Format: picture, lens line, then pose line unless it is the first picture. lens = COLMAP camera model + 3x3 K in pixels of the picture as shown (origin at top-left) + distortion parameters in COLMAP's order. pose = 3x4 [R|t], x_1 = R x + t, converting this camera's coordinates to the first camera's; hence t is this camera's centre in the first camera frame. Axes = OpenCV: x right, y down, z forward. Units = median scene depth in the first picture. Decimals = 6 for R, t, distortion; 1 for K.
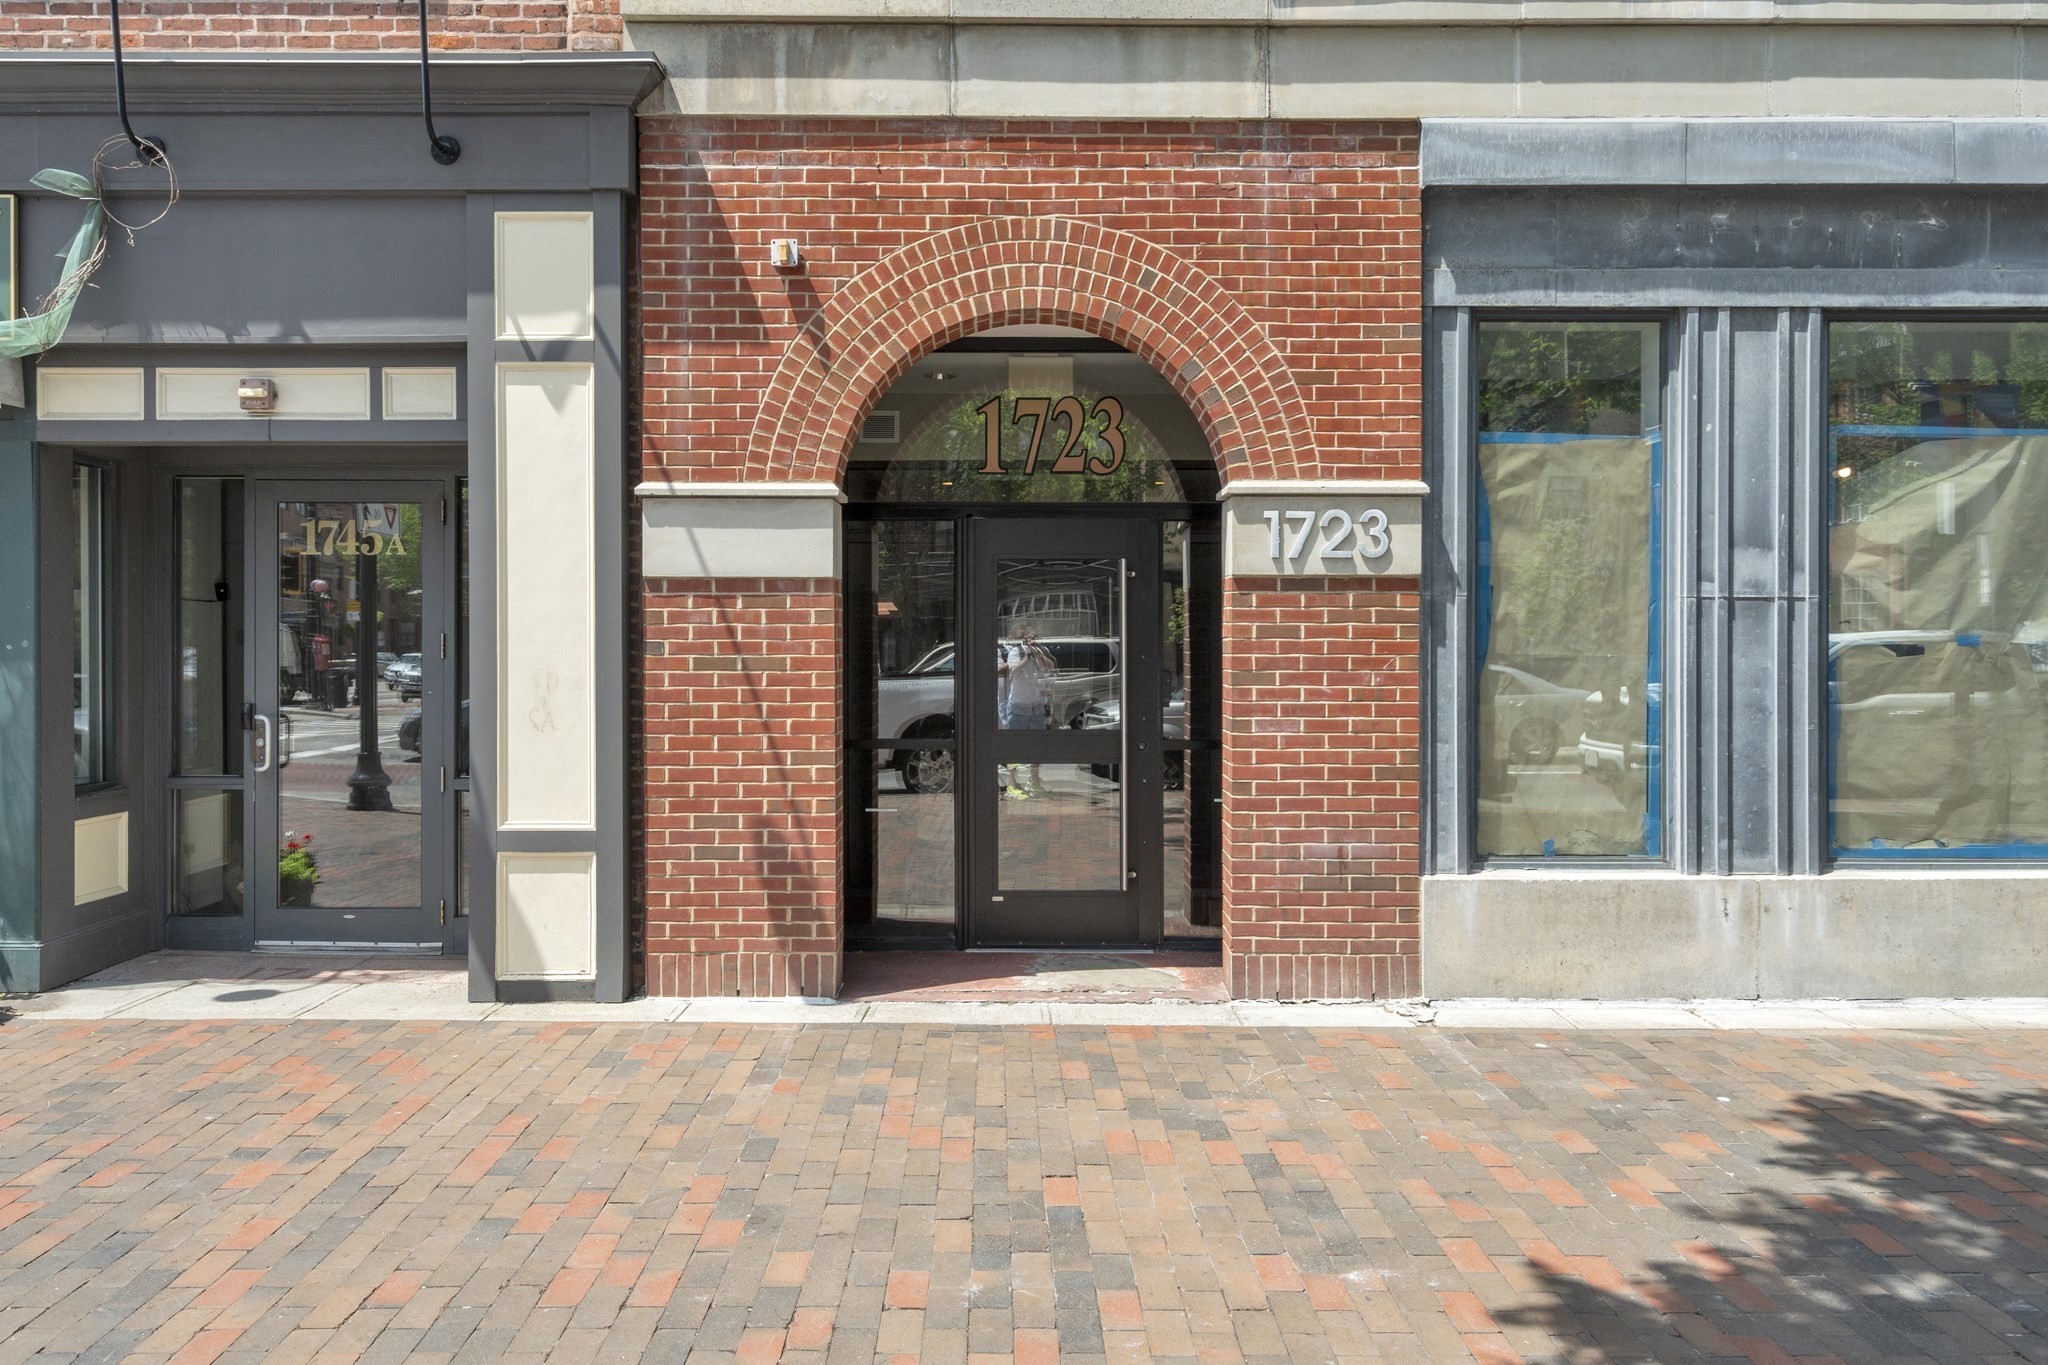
lens RADIAL K [[1422.4, 0, 1024.2], [0, 1422.4, 668.9], [0, 0, 1]] dist [-0.011949, 0.008278]
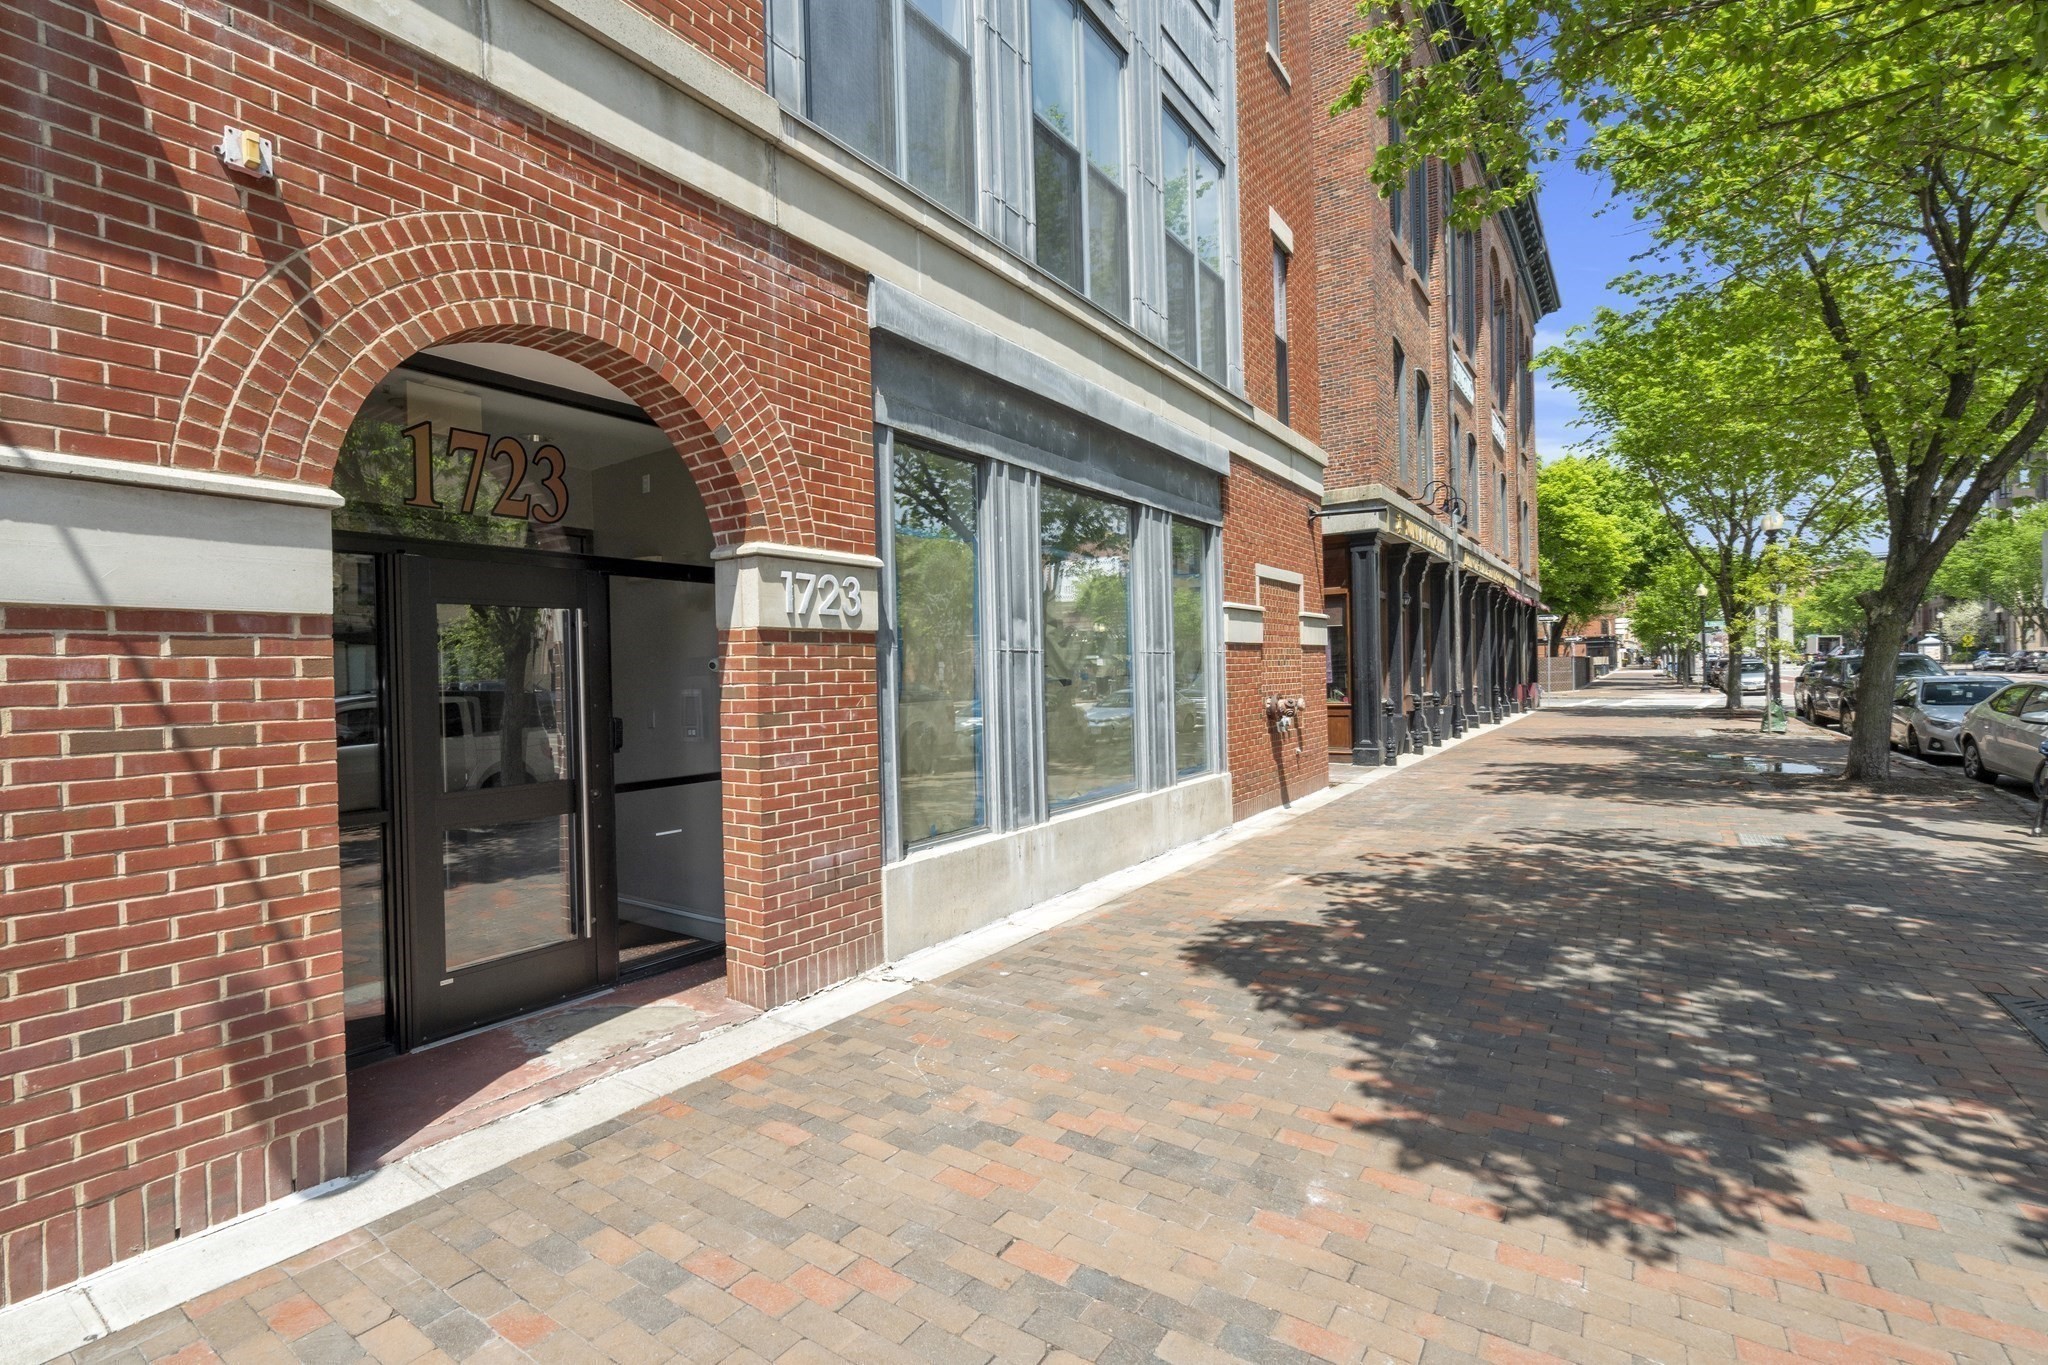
lens RADIAL K [[907.3, 0, 1021.3], [0, 907.3, 685.5], [0, 0, 1]] dist [-0.010483, 0.001945]
pose [[0.581303, -0.023379, 0.813351, -0.310023], [0.039431, 0.999222, 0.000541, -0.013001], [-0.812731, 0.031757, 0.581773, 0.428910]]
